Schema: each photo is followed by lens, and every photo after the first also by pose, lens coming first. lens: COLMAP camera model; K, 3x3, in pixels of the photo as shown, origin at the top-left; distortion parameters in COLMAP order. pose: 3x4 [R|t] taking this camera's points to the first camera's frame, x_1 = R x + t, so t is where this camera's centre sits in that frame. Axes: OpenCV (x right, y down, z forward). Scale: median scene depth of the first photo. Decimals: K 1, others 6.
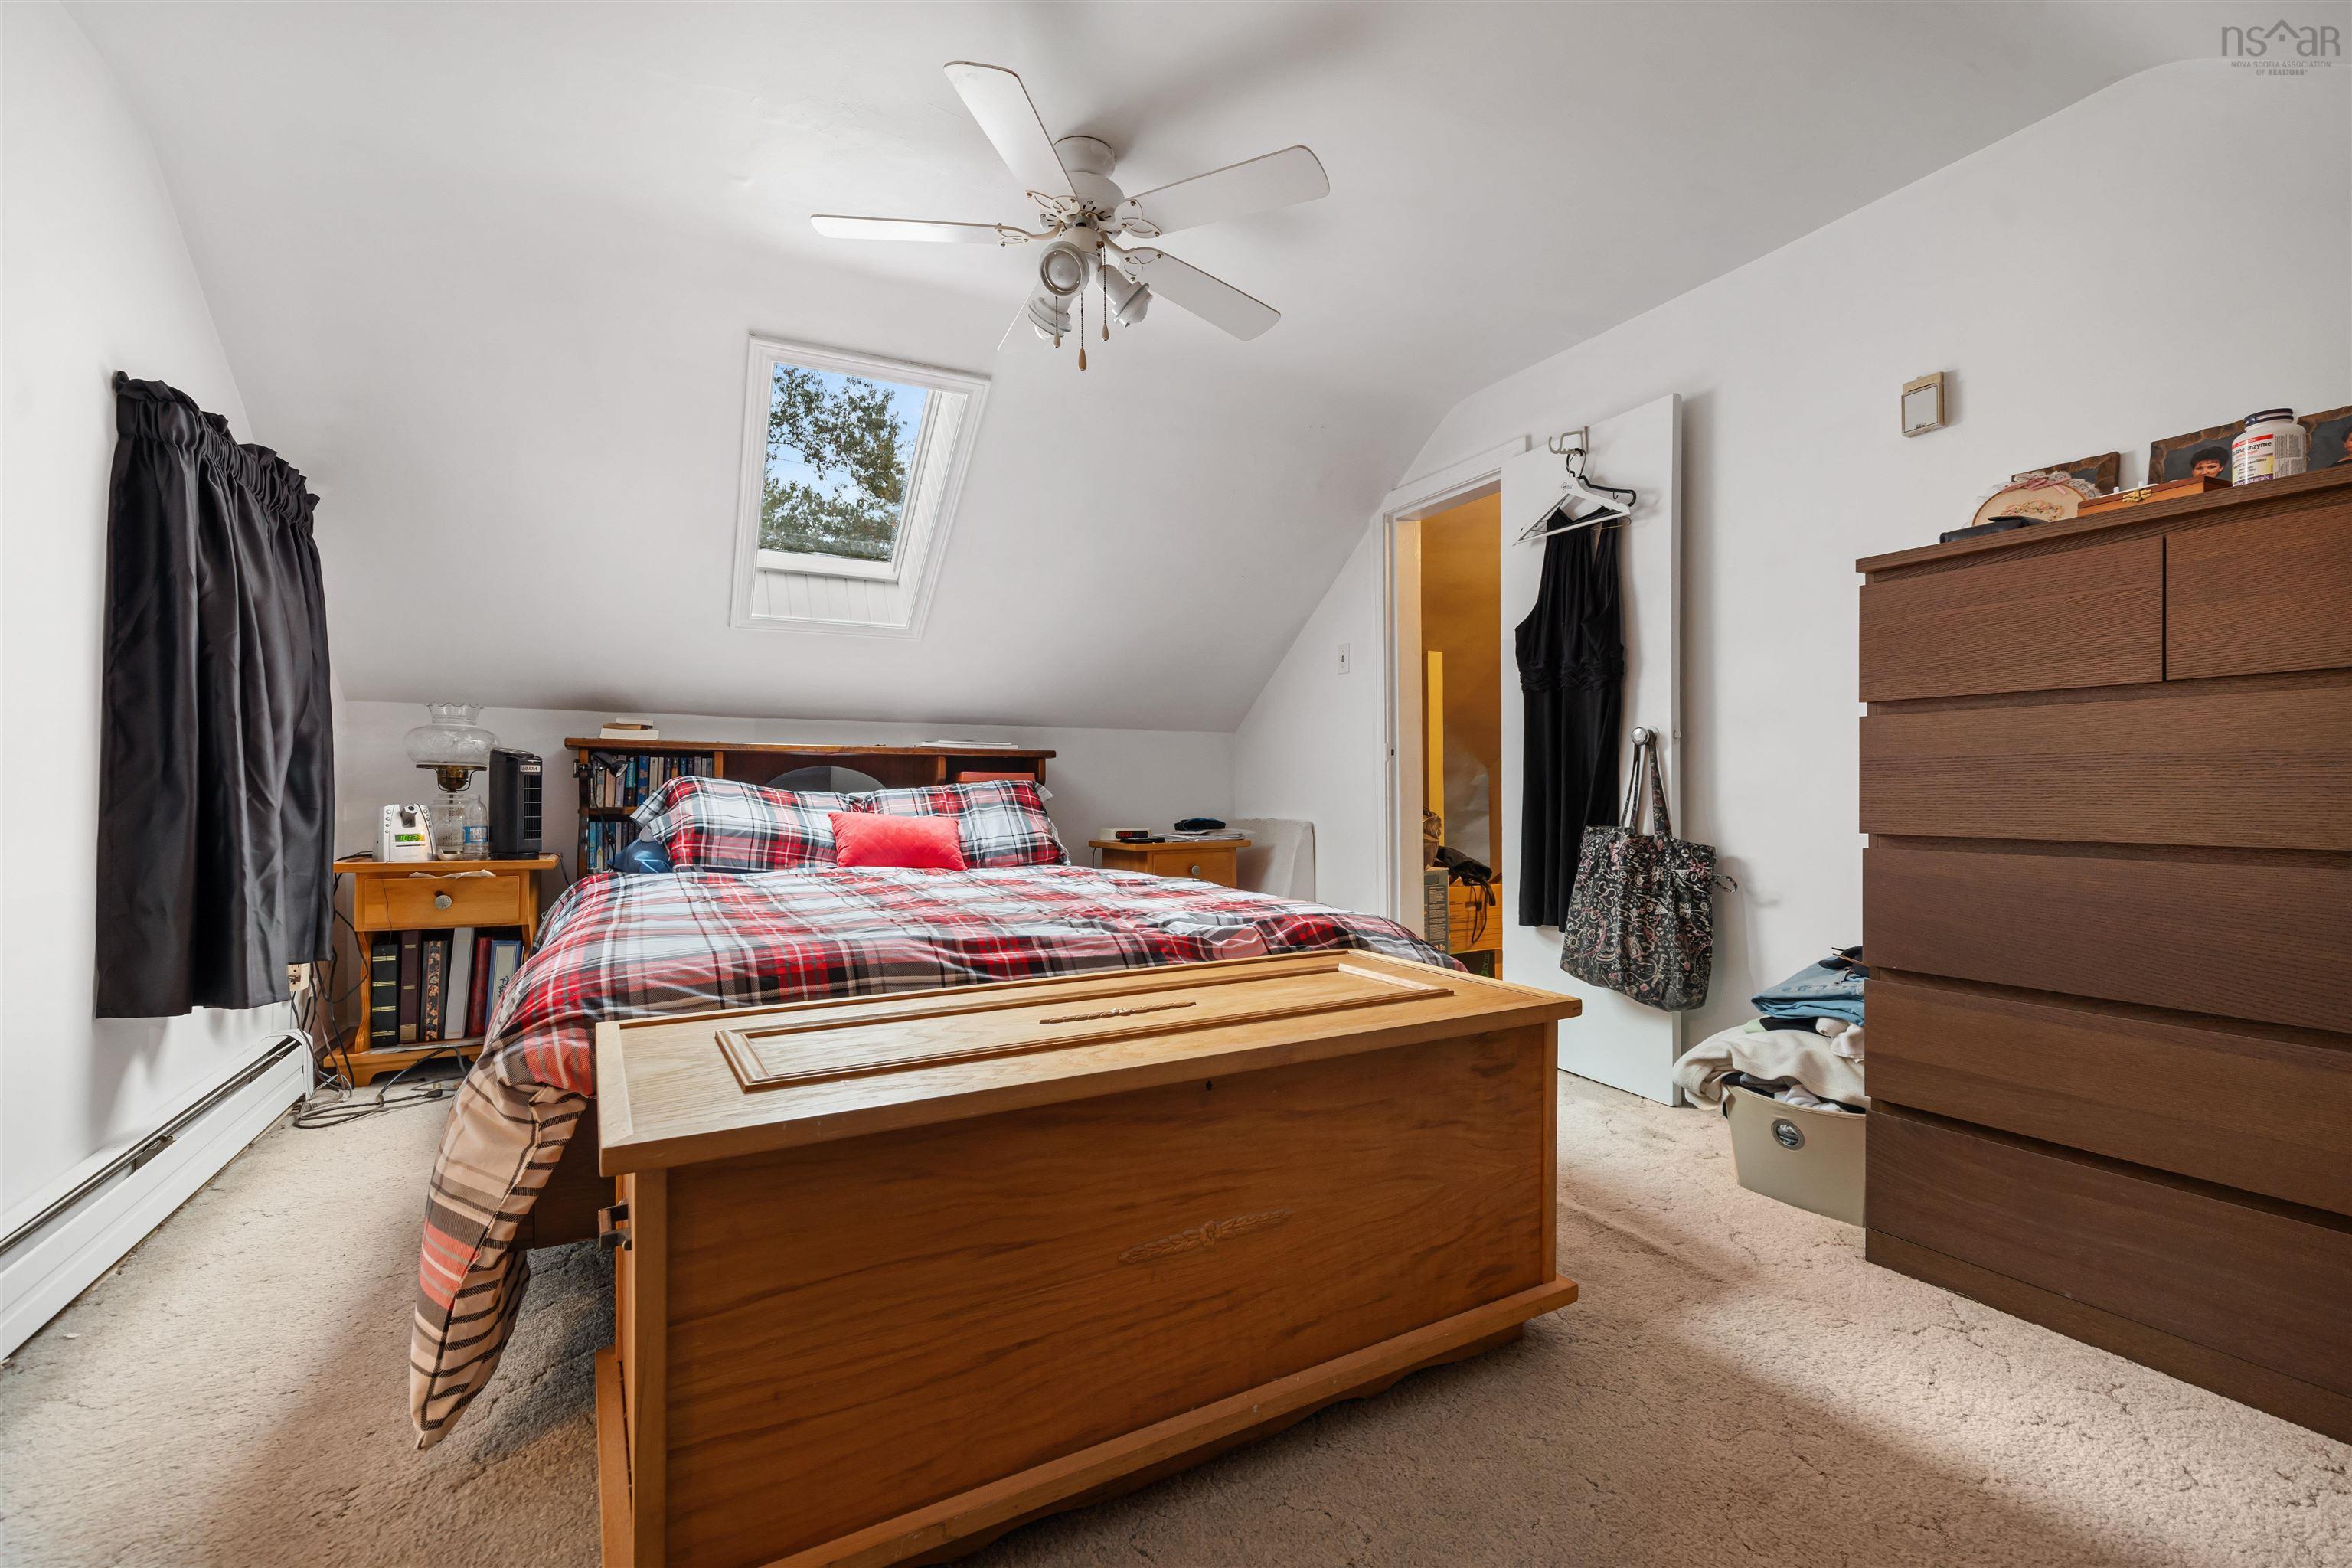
lens RADIAL K [[993.2, 0, 1140.2], [0, 993.2, 801.5], [0, 0, 1]] dist [-0.000772, -0.000374]
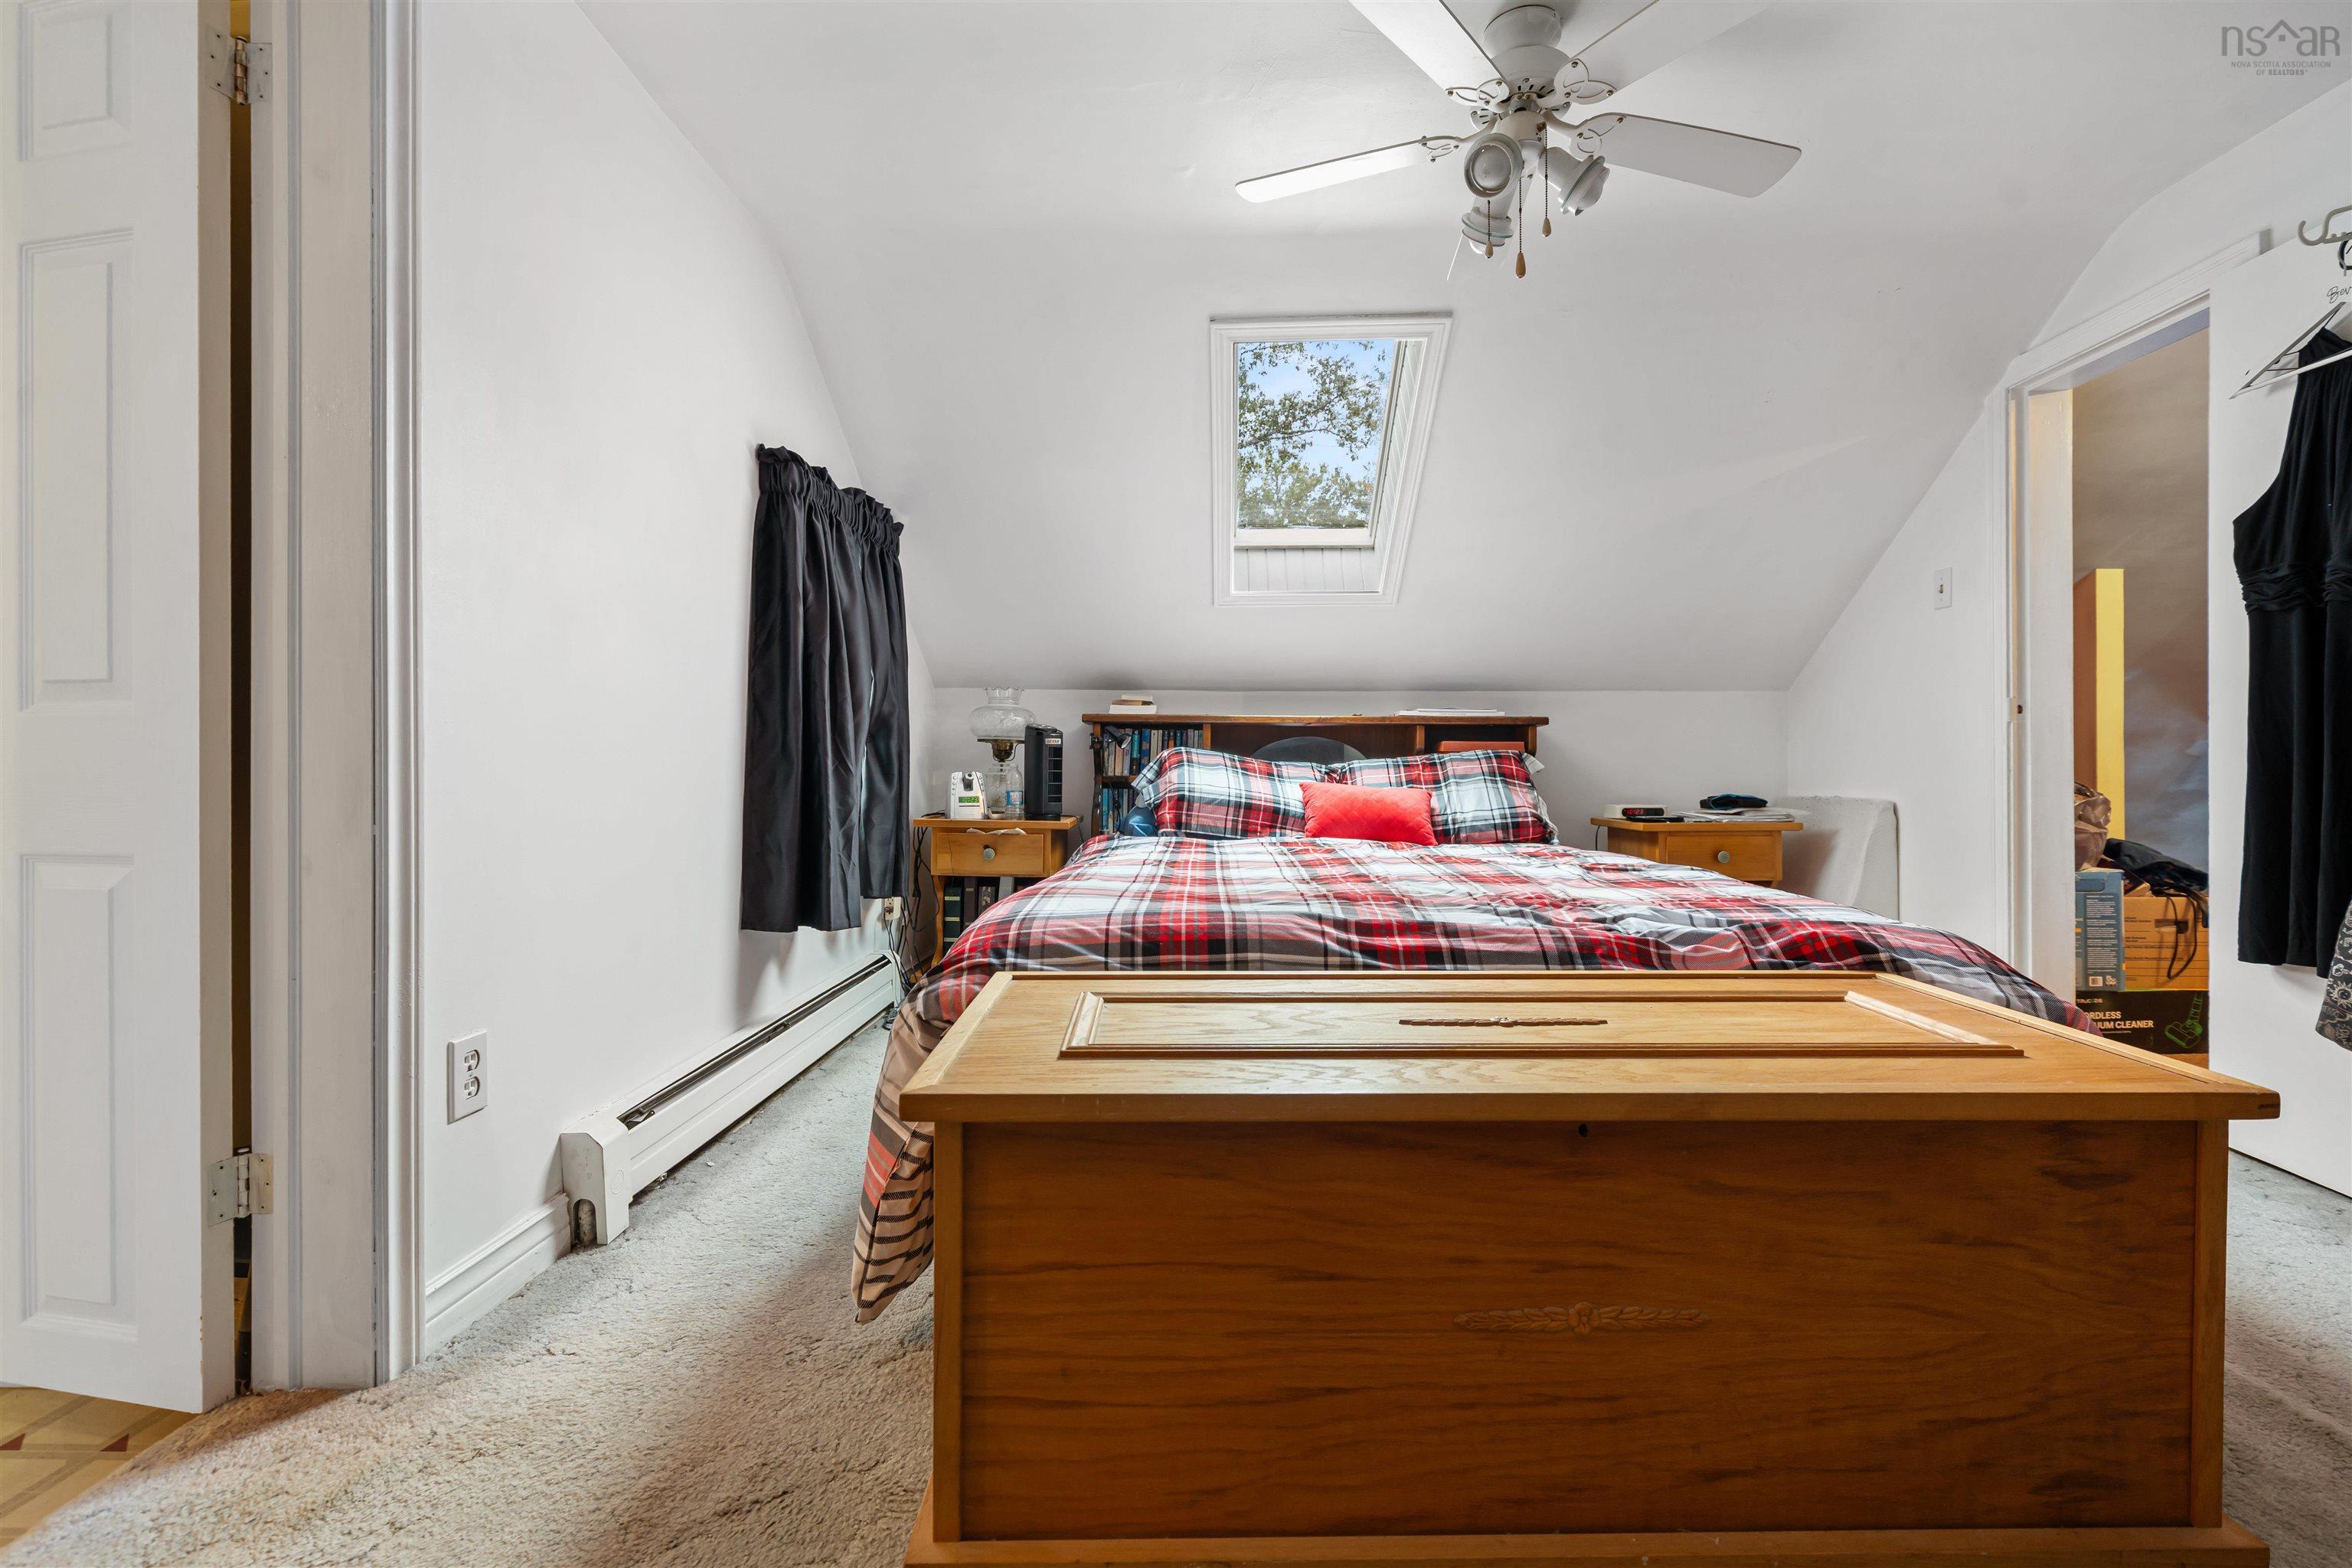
lens RADIAL K [[993.2, 0, 1182.1], [0, 993.2, 774.3], [0, 0, 1]] dist [-0.000772, -0.000374]
pose [[0.879823, 0.006622, -0.475256, 0.101640], [-0.006378, 0.999977, 0.002127, 0.002167], [0.475260, 0.001160, 0.879845, 0.096701]]
